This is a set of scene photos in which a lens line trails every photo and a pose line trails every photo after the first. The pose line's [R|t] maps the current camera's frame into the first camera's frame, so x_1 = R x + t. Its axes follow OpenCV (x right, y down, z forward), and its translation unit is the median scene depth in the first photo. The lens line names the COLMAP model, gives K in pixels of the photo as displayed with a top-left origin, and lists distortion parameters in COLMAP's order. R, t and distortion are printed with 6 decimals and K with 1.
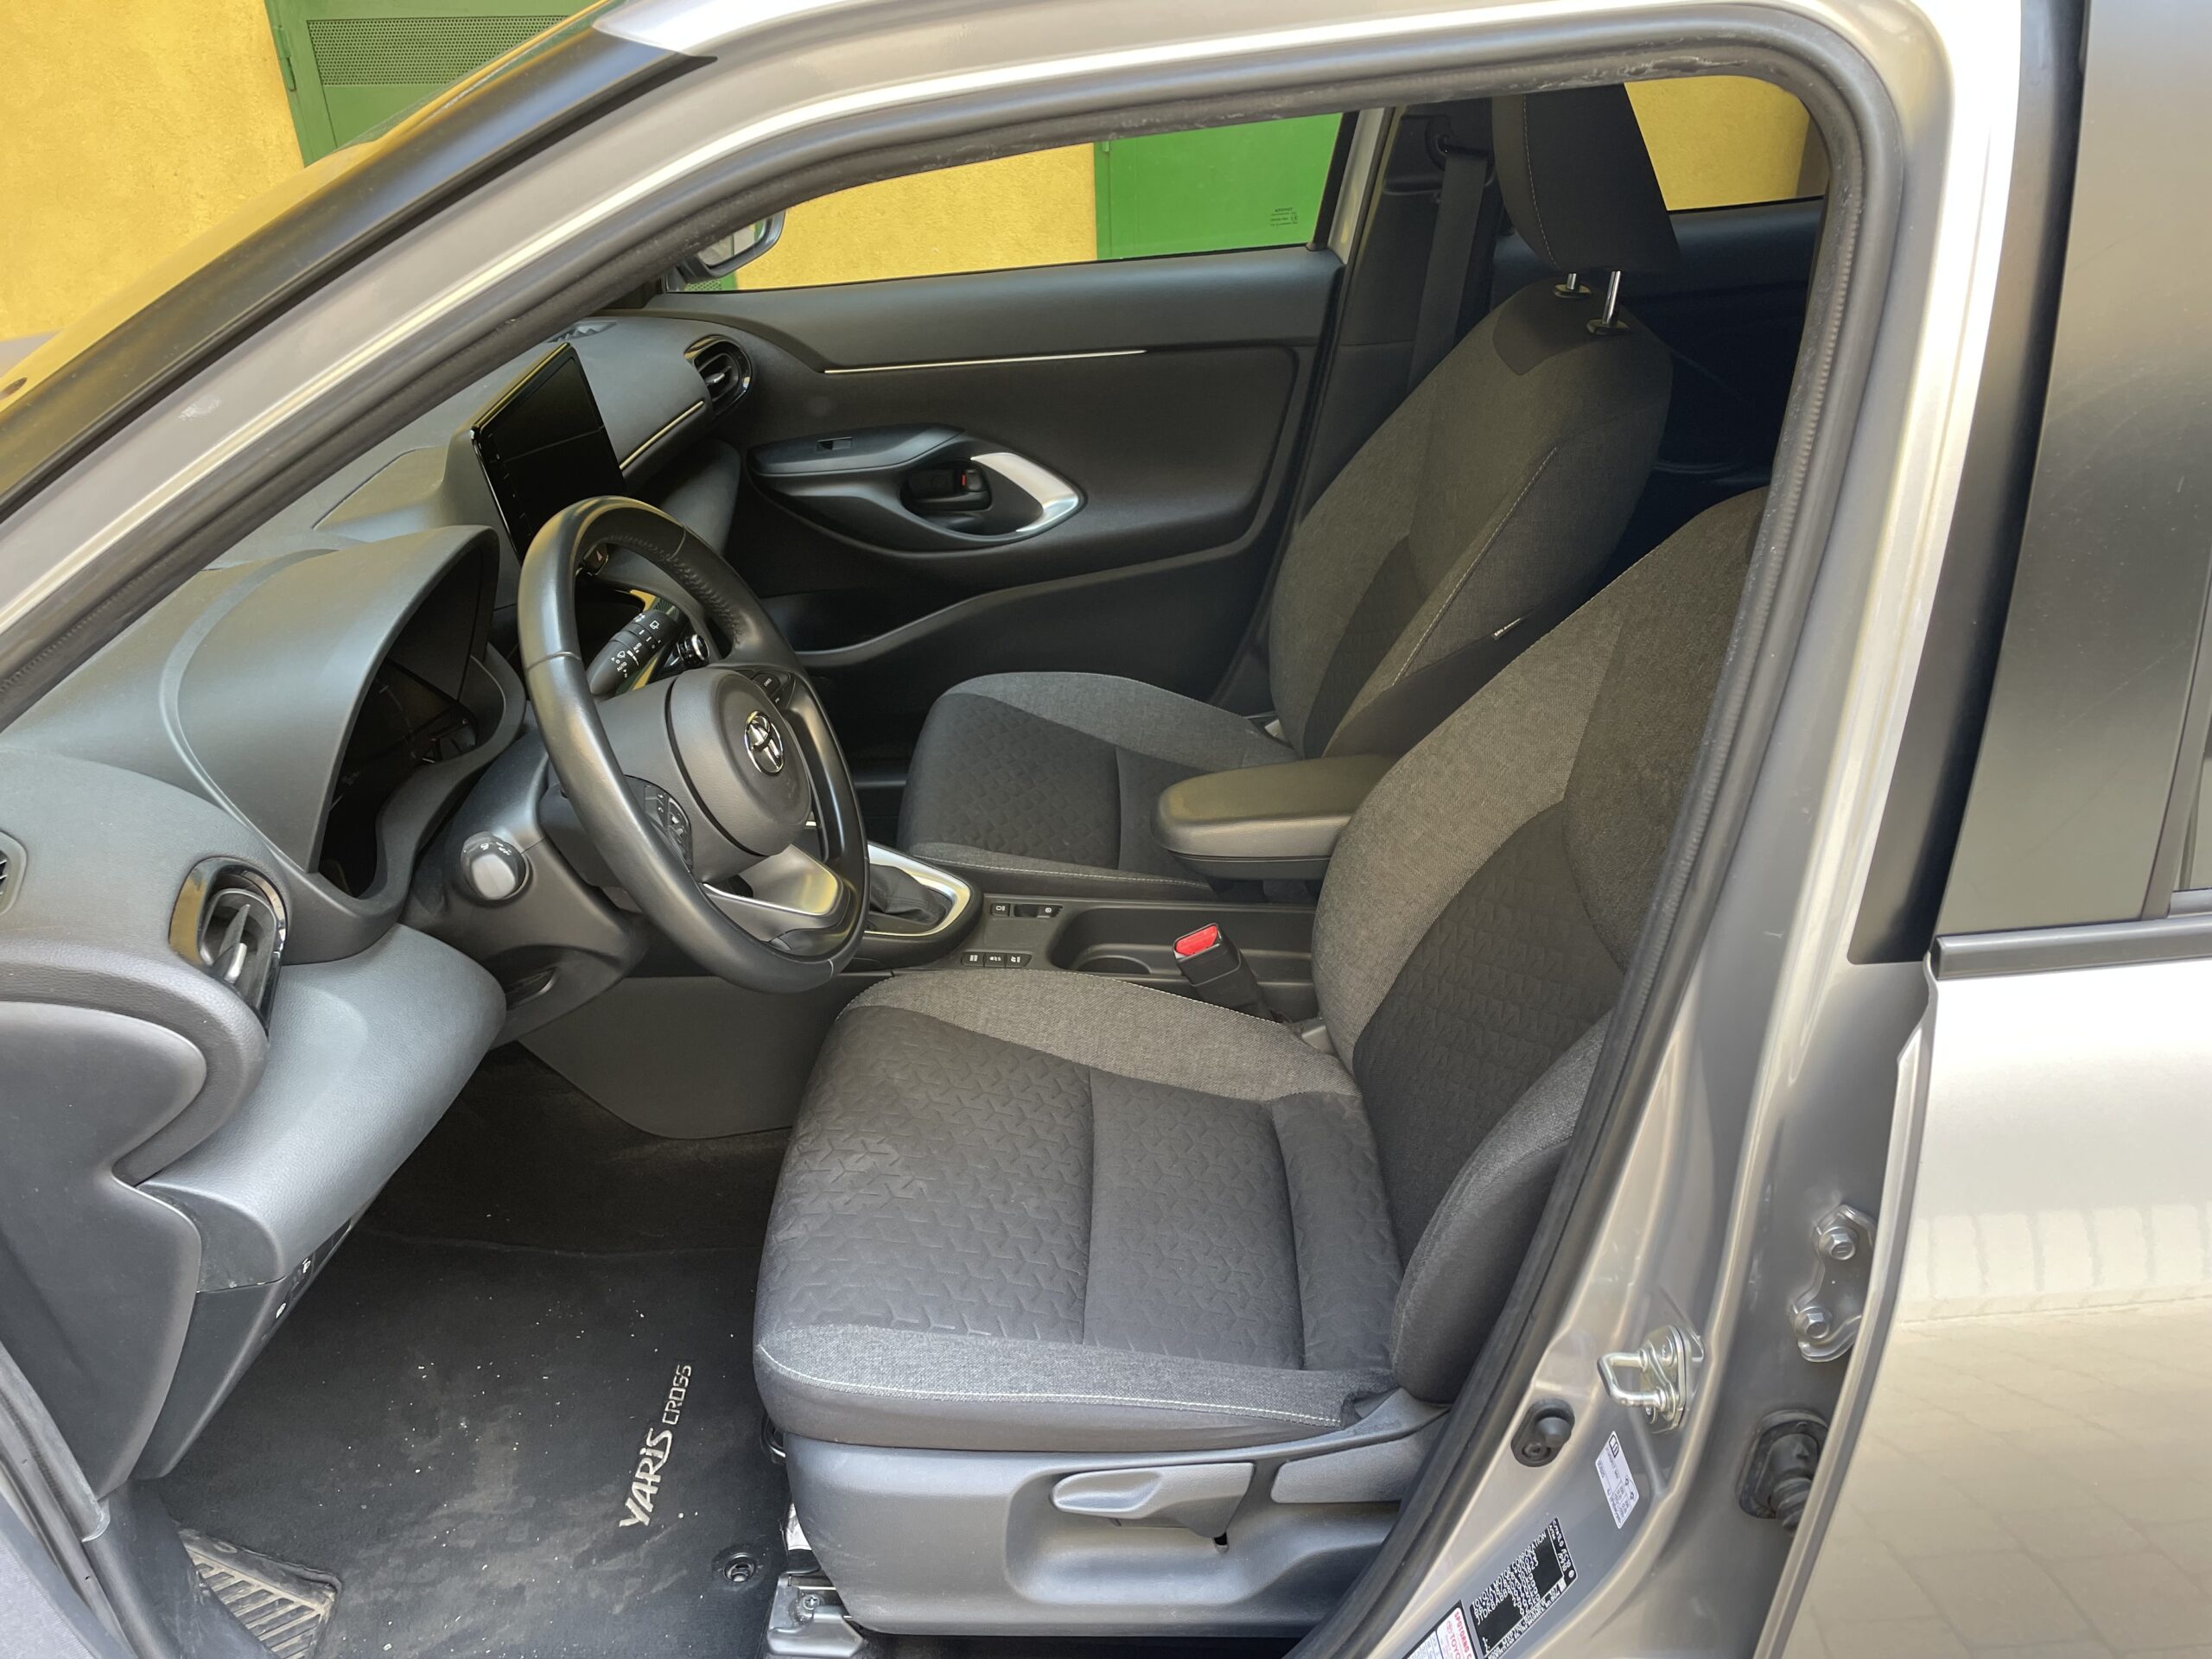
lens RADIAL K [[1674.7, 0, 1142.2], [0, 1674.7, 829.1], [0, 0, 1]] dist [0.086294, -0.107196]
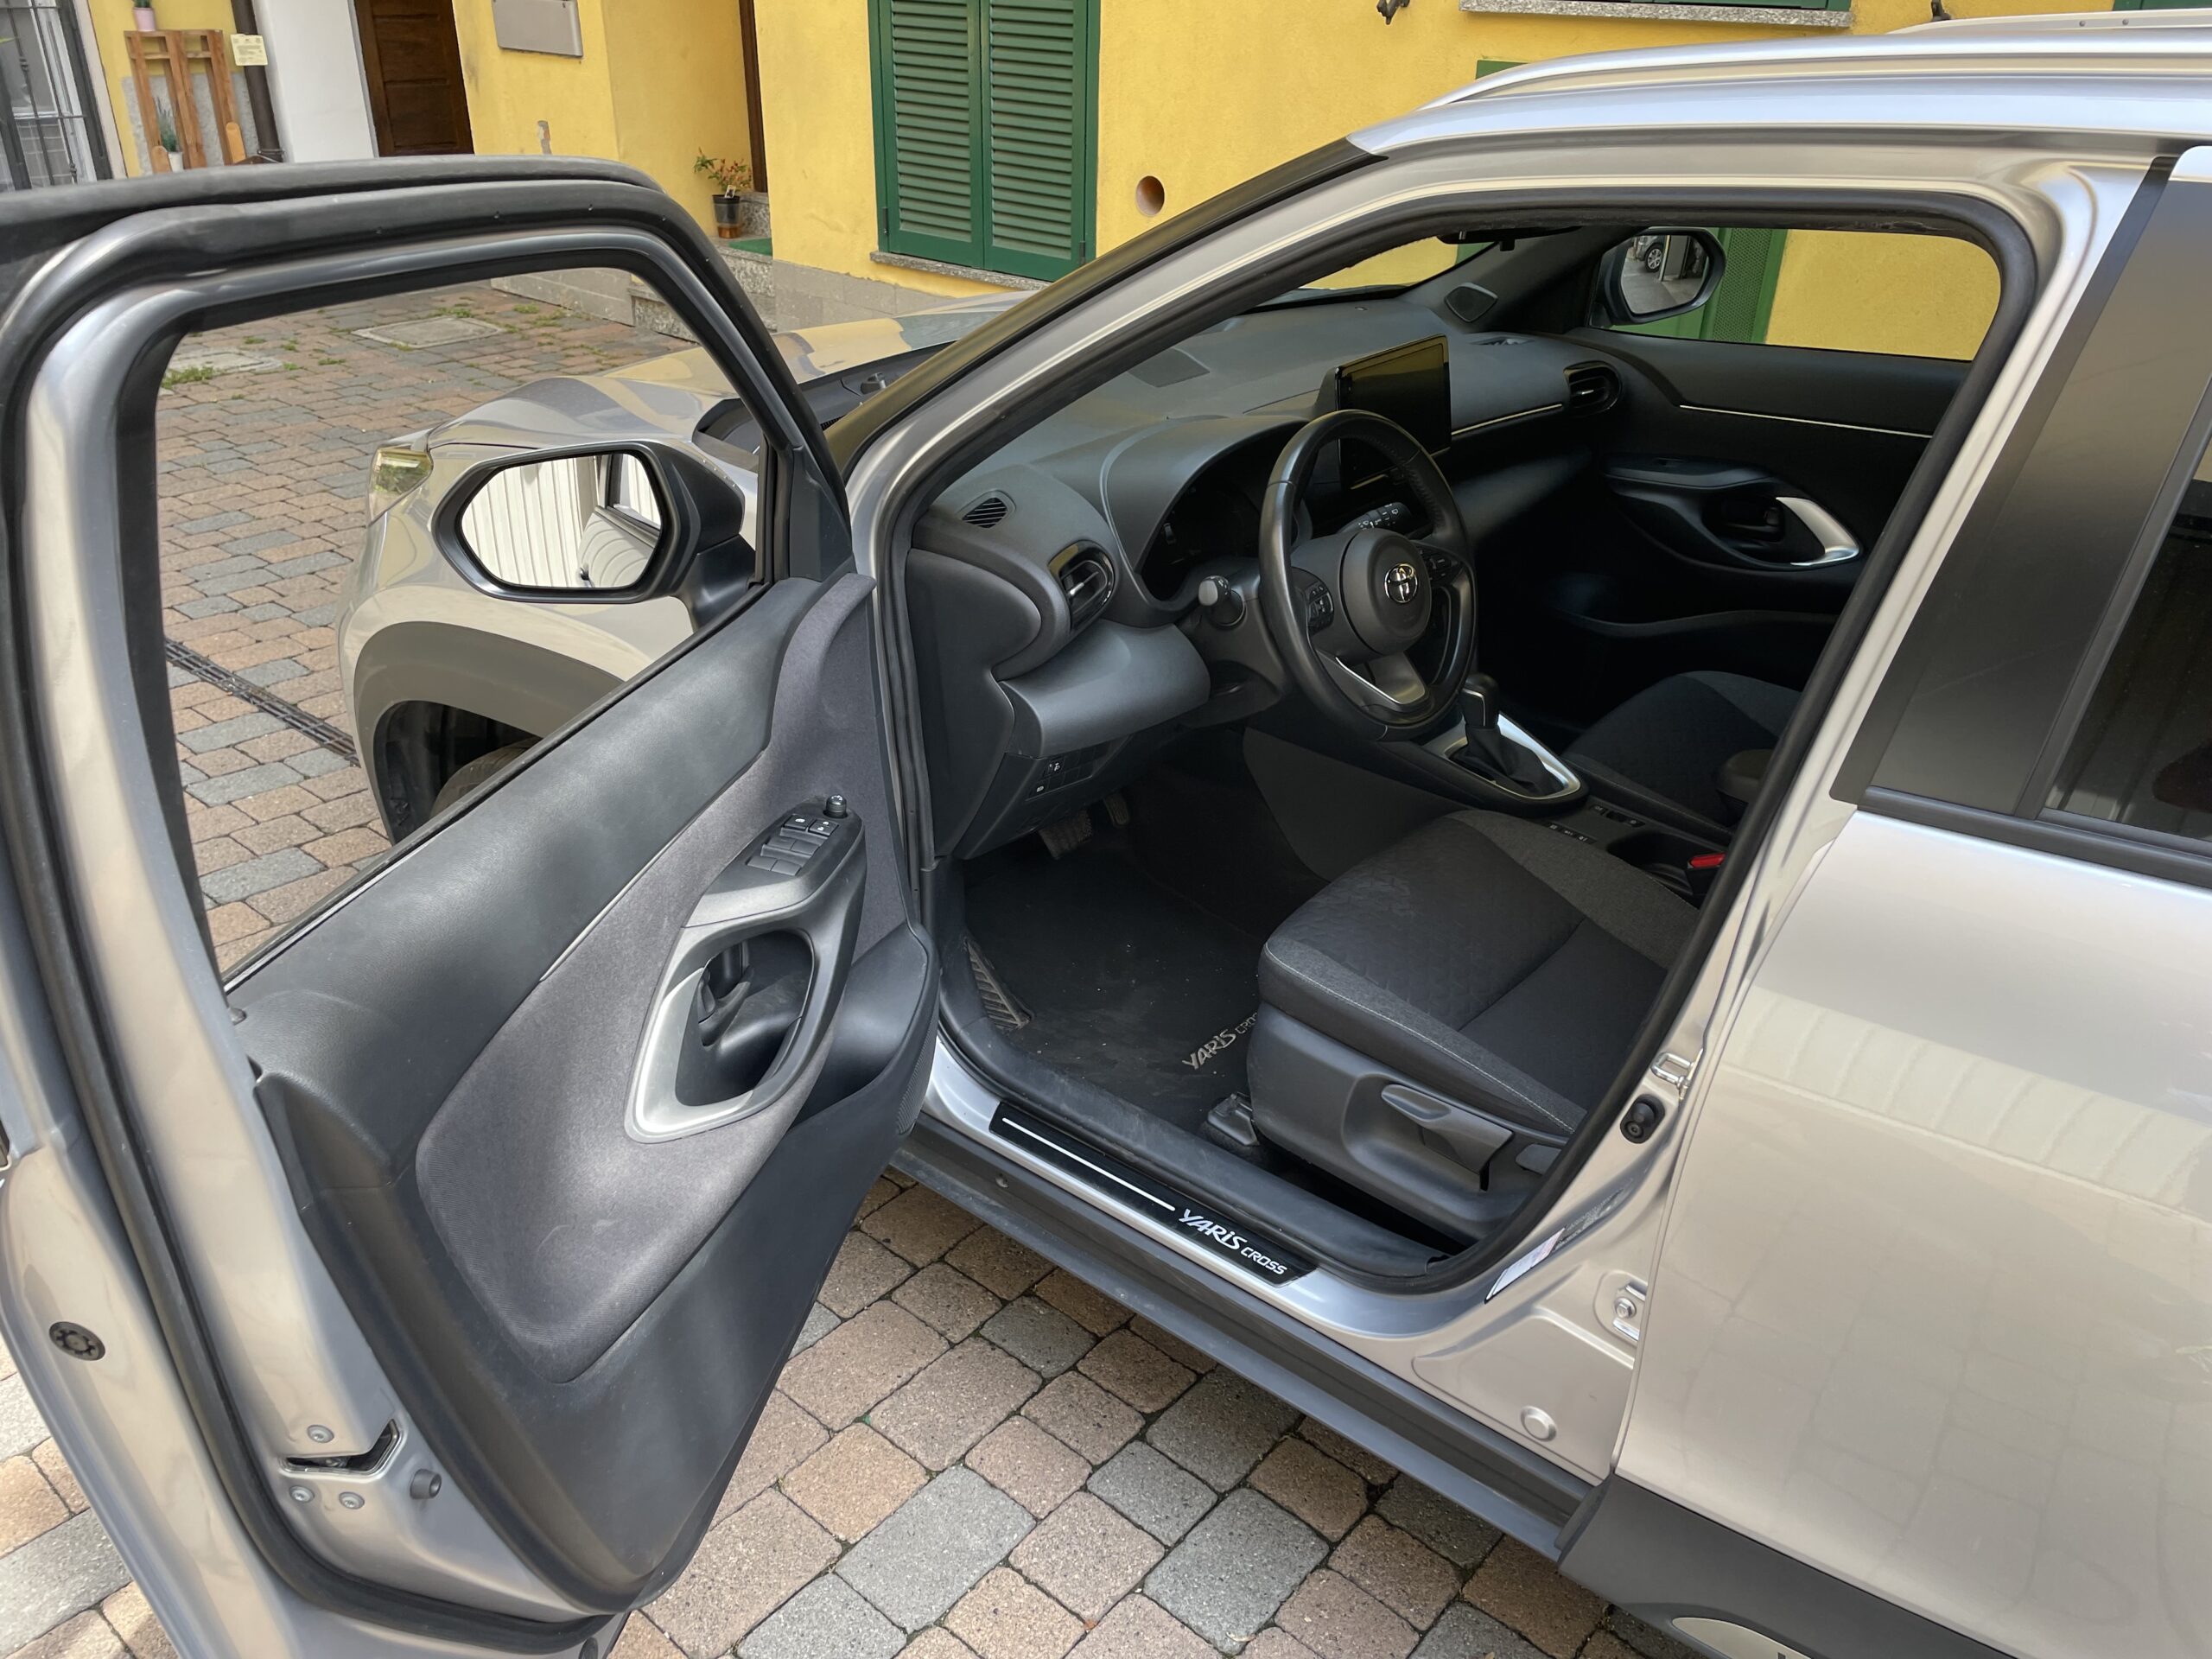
lens RADIAL K [[1674.7, 0, 1113.9], [0, 1674.7, 817.2], [0, 0, 1]] dist [0.086294, -0.107196]
pose [[0.770148, 0.323756, -0.549594, 0.472152], [-0.347833, 0.935397, 0.063606, 0.138409], [0.534682, 0.142181, 0.833007, -0.393023]]
